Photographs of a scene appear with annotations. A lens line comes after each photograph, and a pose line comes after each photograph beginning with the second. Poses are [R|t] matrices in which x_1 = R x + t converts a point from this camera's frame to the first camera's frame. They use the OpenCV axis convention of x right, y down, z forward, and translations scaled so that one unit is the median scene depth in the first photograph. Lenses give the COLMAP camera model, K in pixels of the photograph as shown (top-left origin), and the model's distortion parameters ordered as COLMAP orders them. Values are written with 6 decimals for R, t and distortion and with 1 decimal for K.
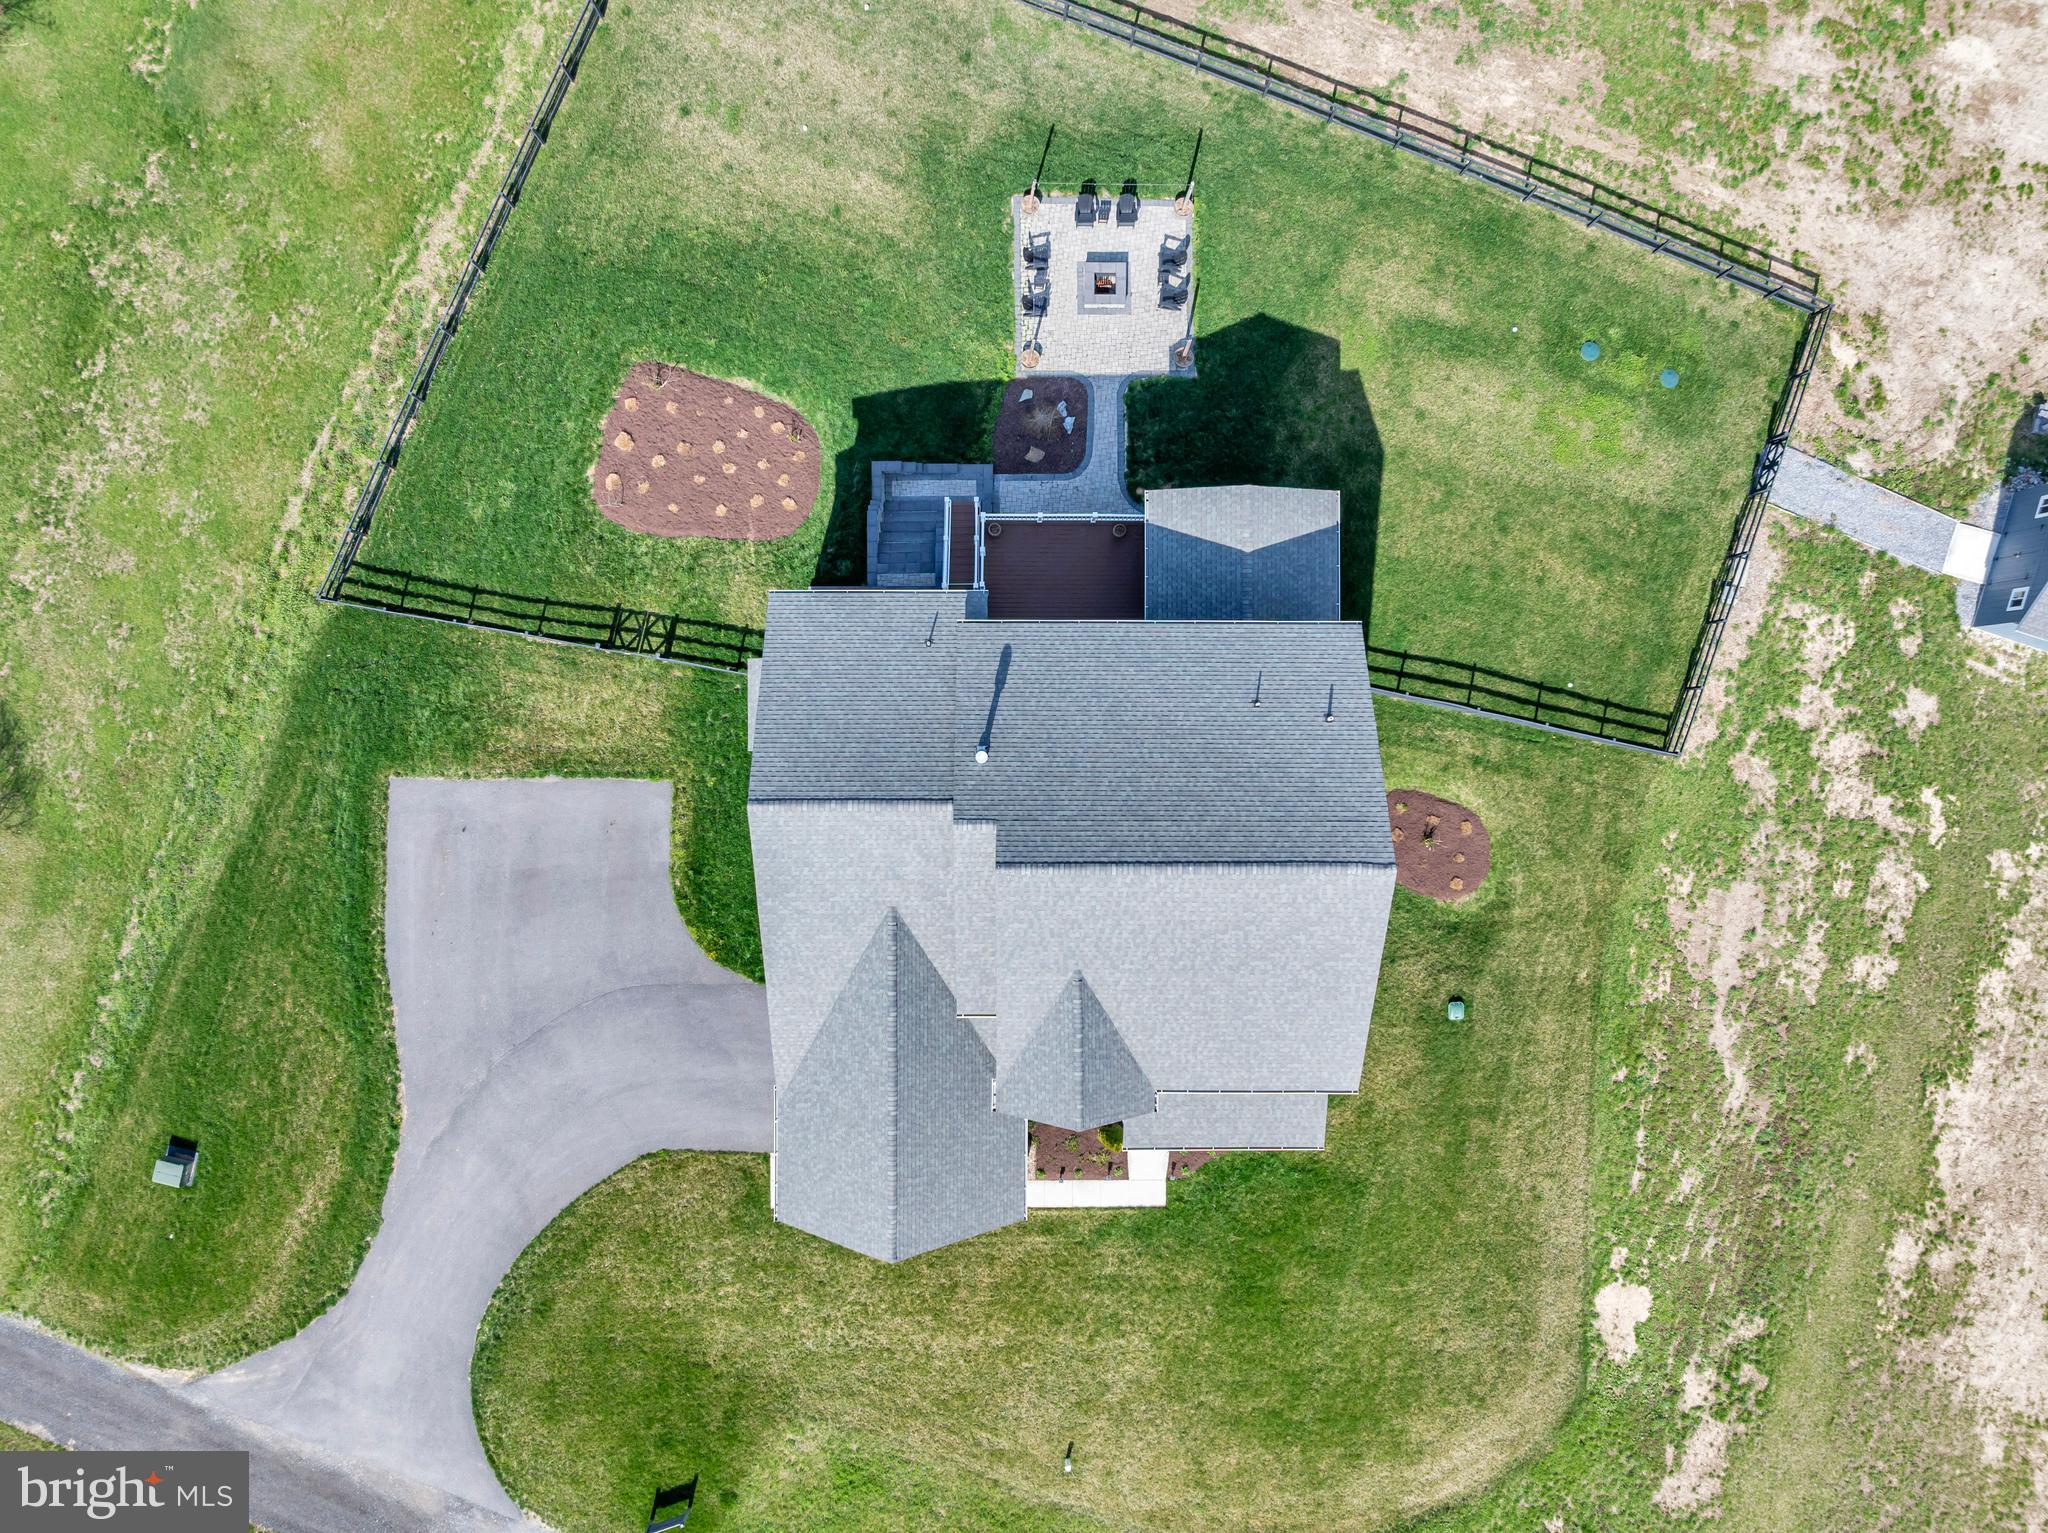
lens RADIAL K [[1426.6, 0, 1024.0], [0, 1426.6, 766.5], [0, 0, 1]] dist [-0.064339, 0.036847]
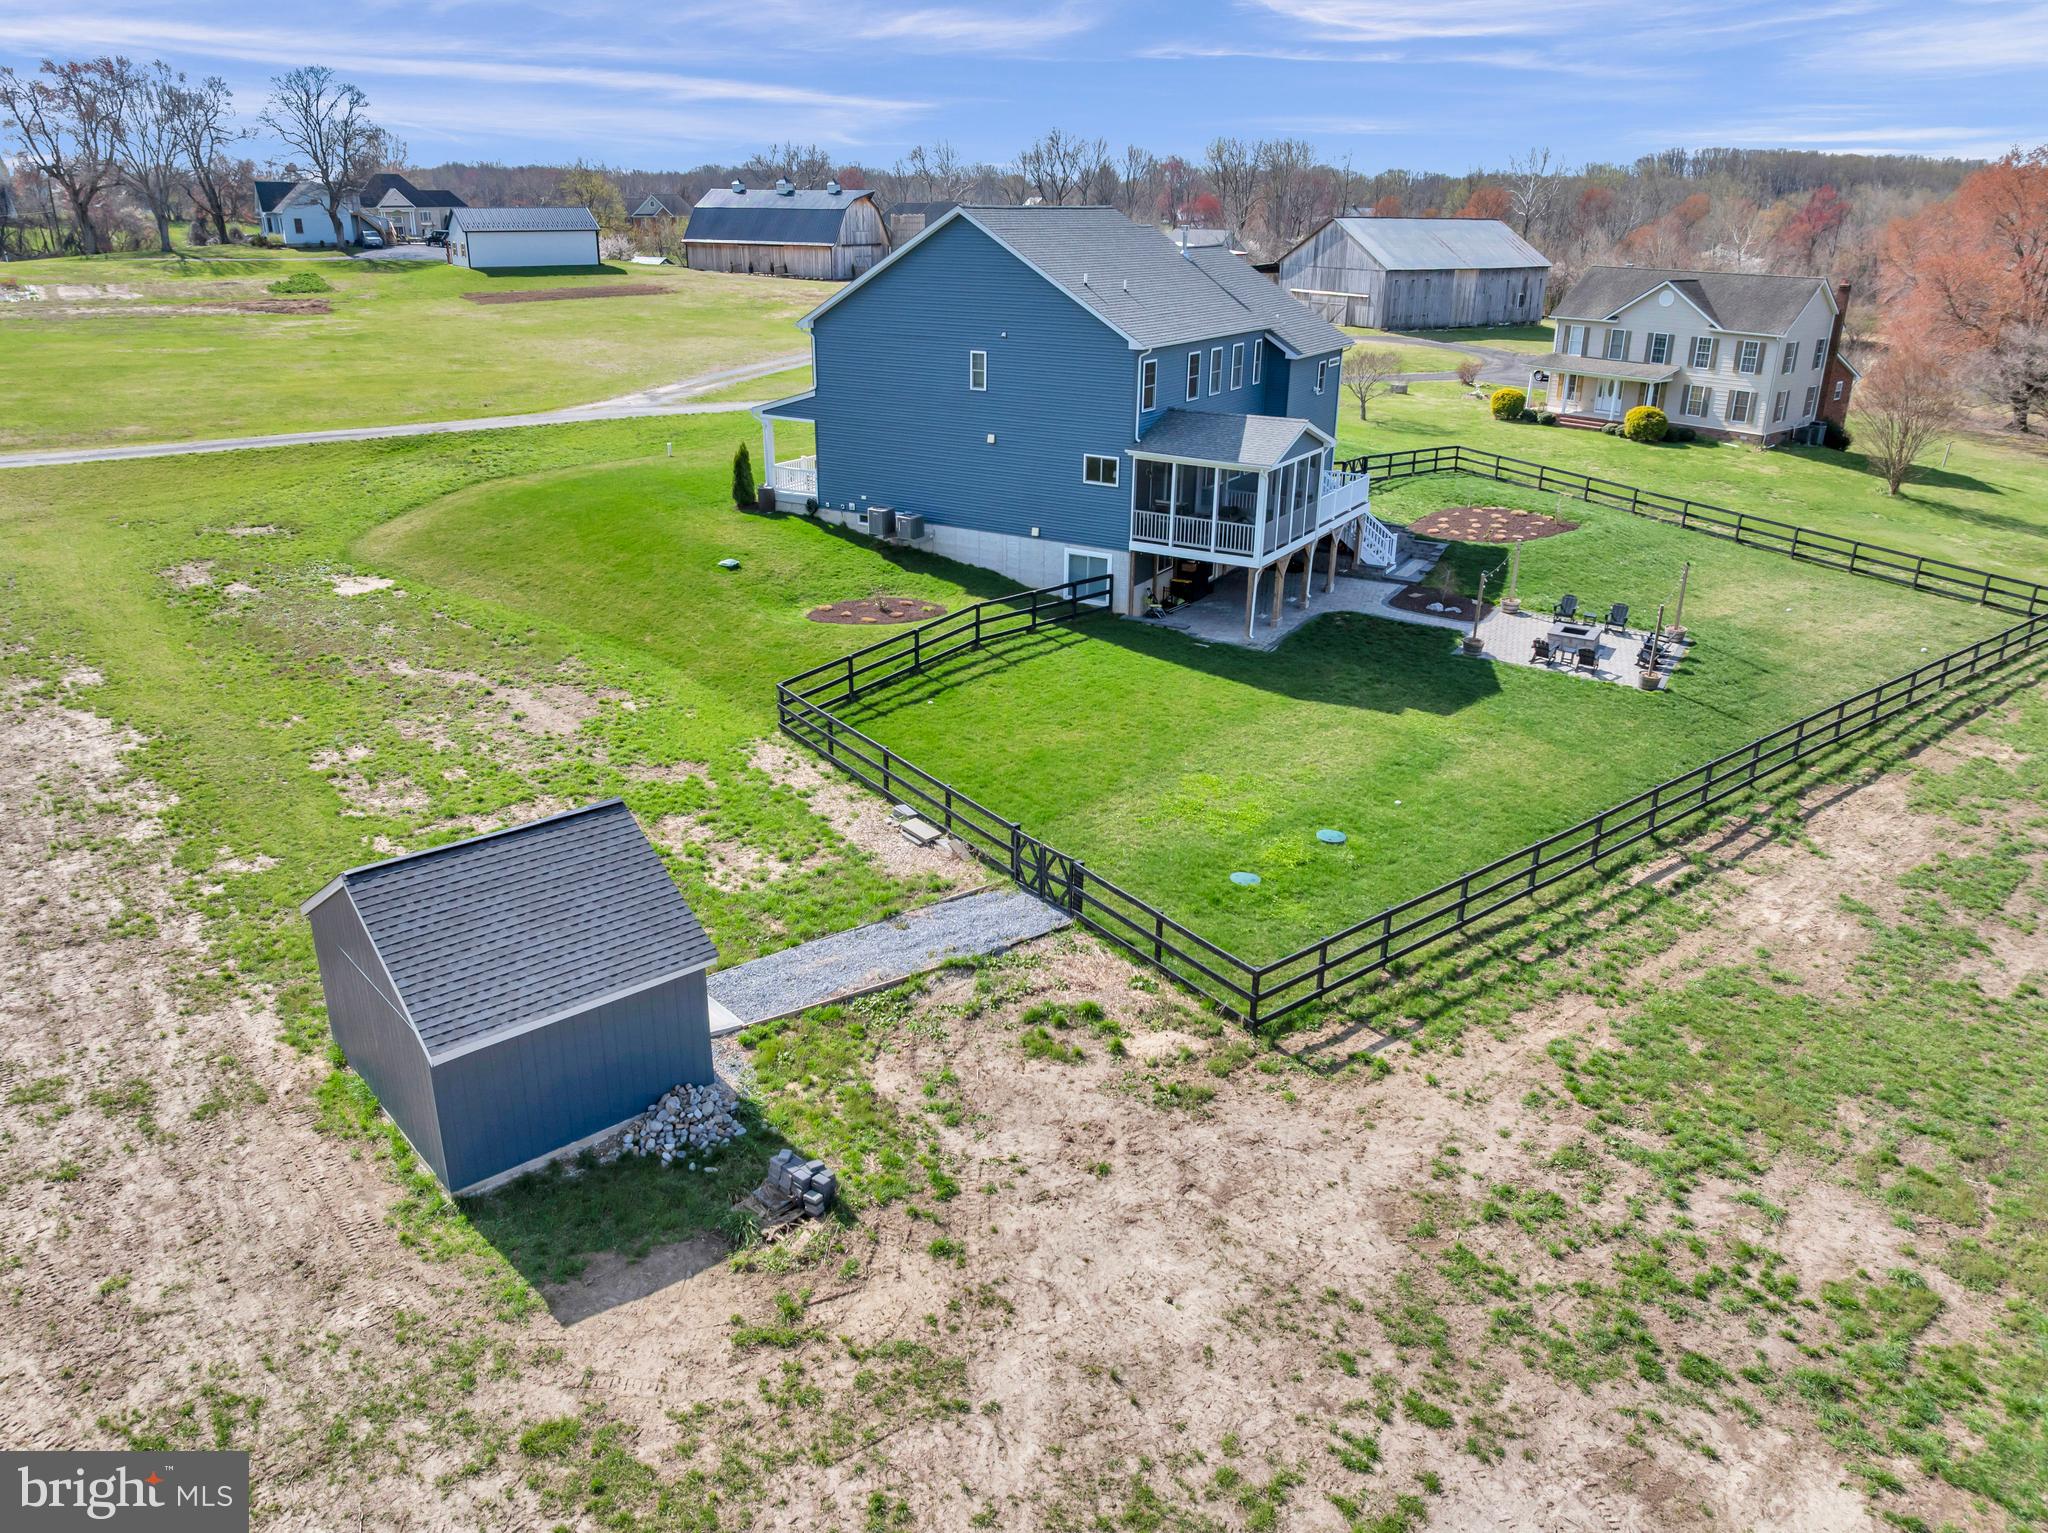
lens RADIAL K [[1431.9, 0, 1024.0], [0, 1431.9, 766.5], [0, 0, 1]] dist [-0.033090, -0.003749]
pose [[-0.511220, 0.299464, -0.805590, 1.017344], [-0.858970, -0.209339, 0.467276, -0.484819], [-0.028709, 0.930859, 0.364249, 0.746048]]
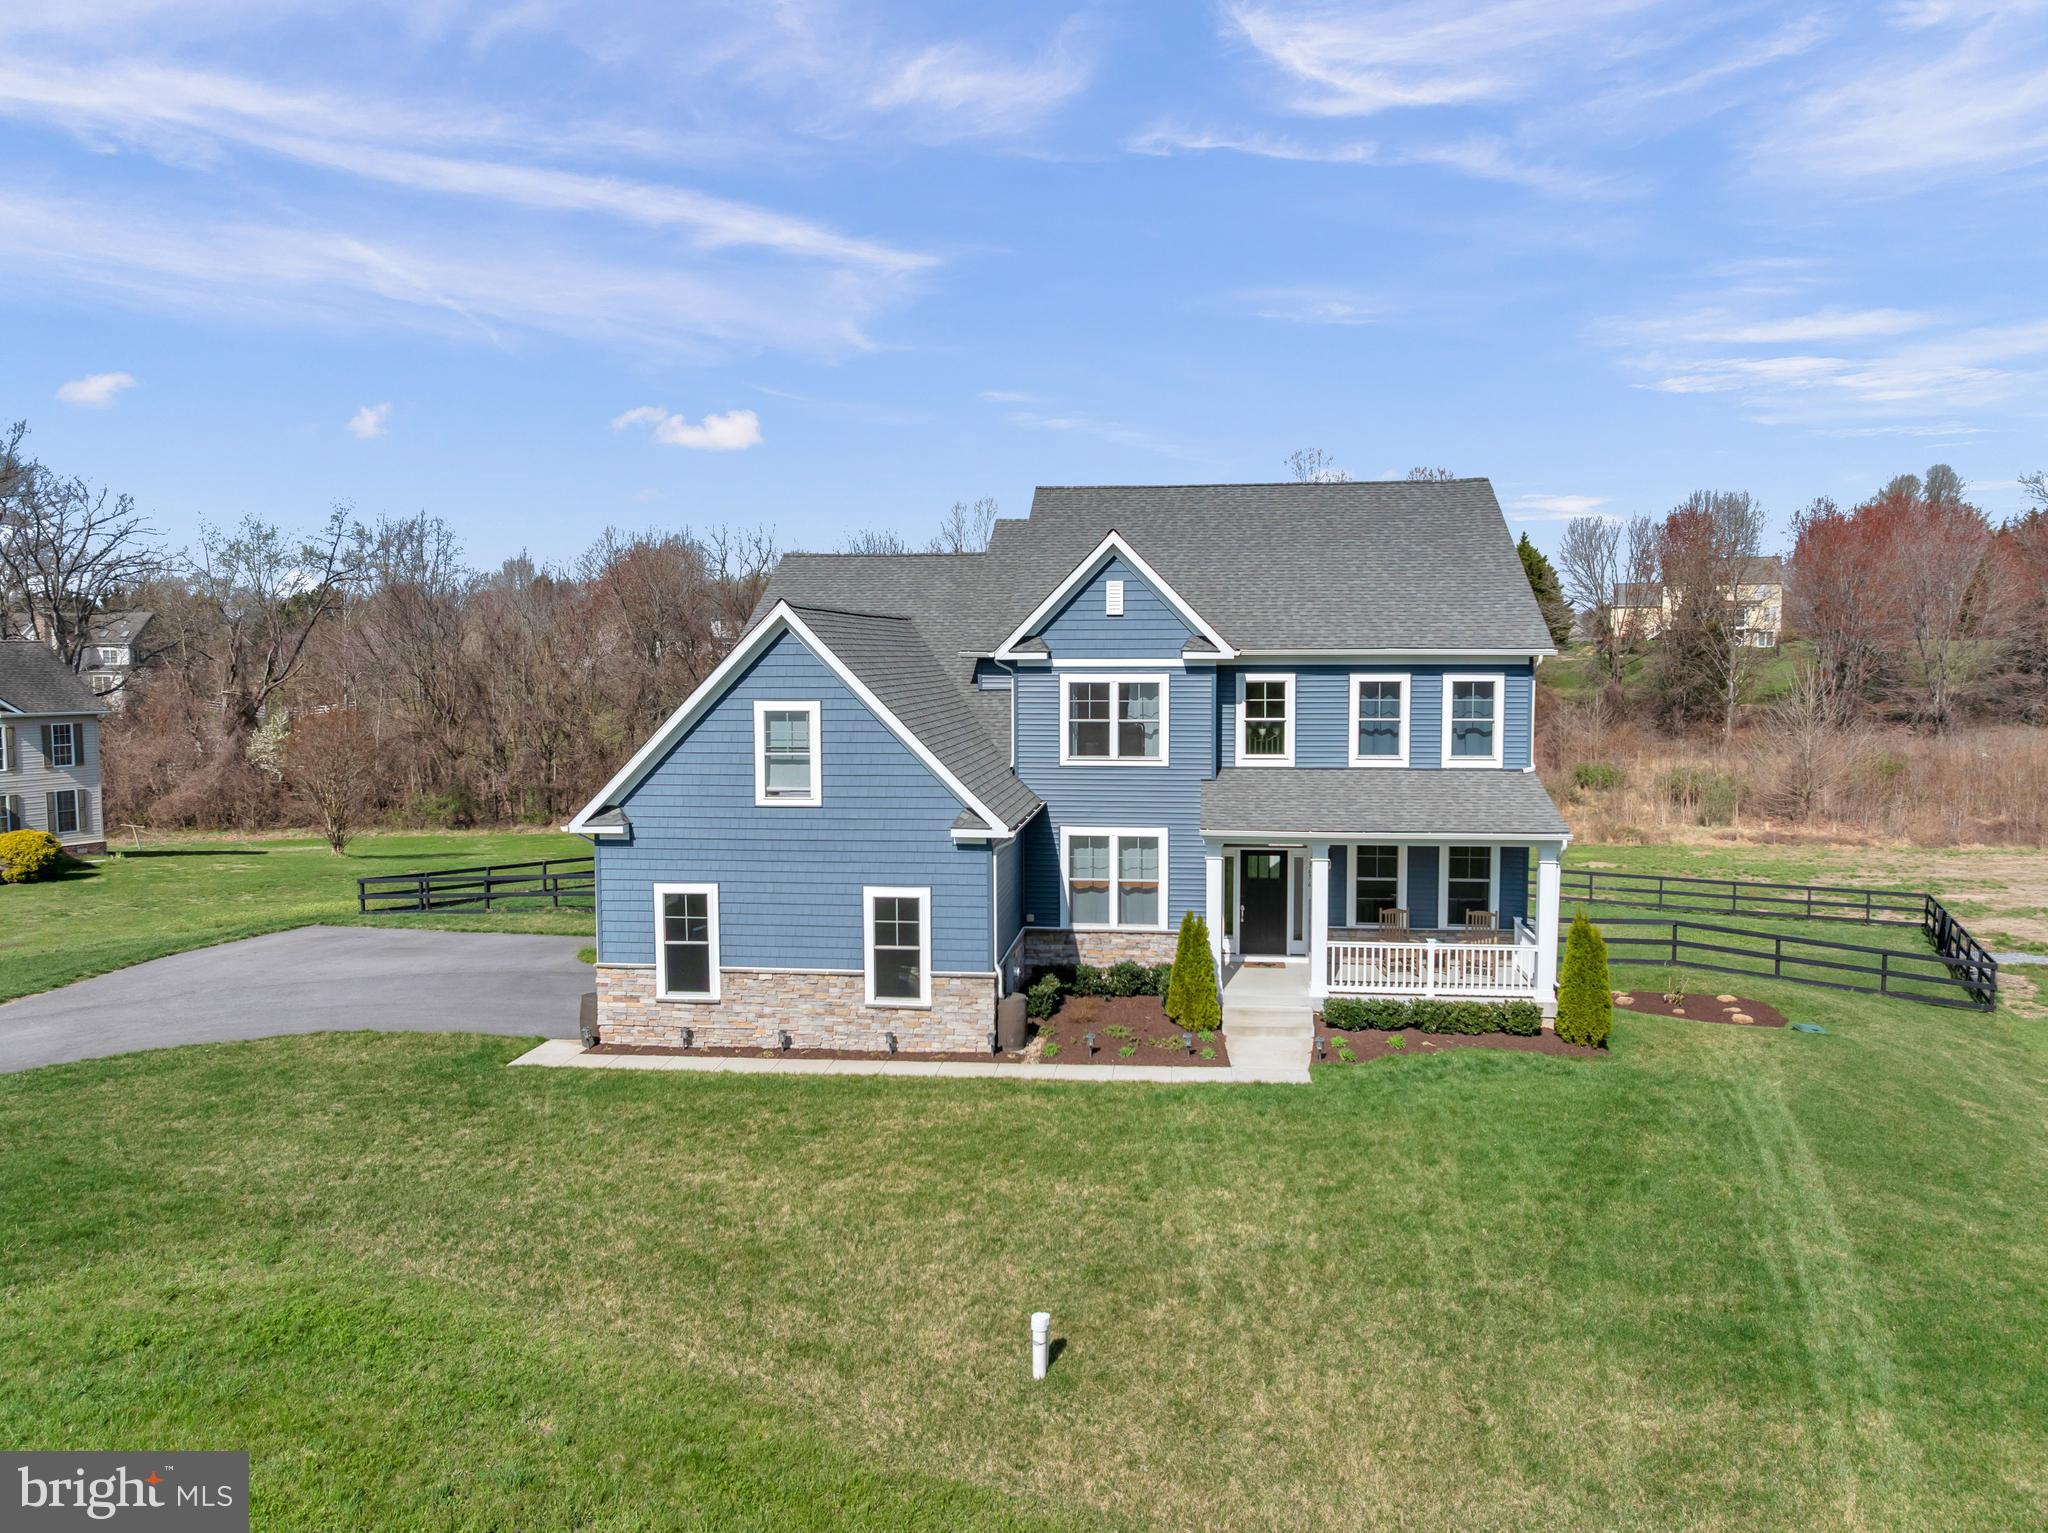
lens RADIAL K [[1431.9, 0, 1024.0], [0, 1431.9, 766.5], [0, 0, 1]] dist [-0.033090, -0.003749]
pose [[0.991915, -0.009081, -0.126577, 0.064280], [-0.125687, 0.067408, -0.989777, 0.746960], [0.017521, 0.997684, 0.065722, 0.831036]]
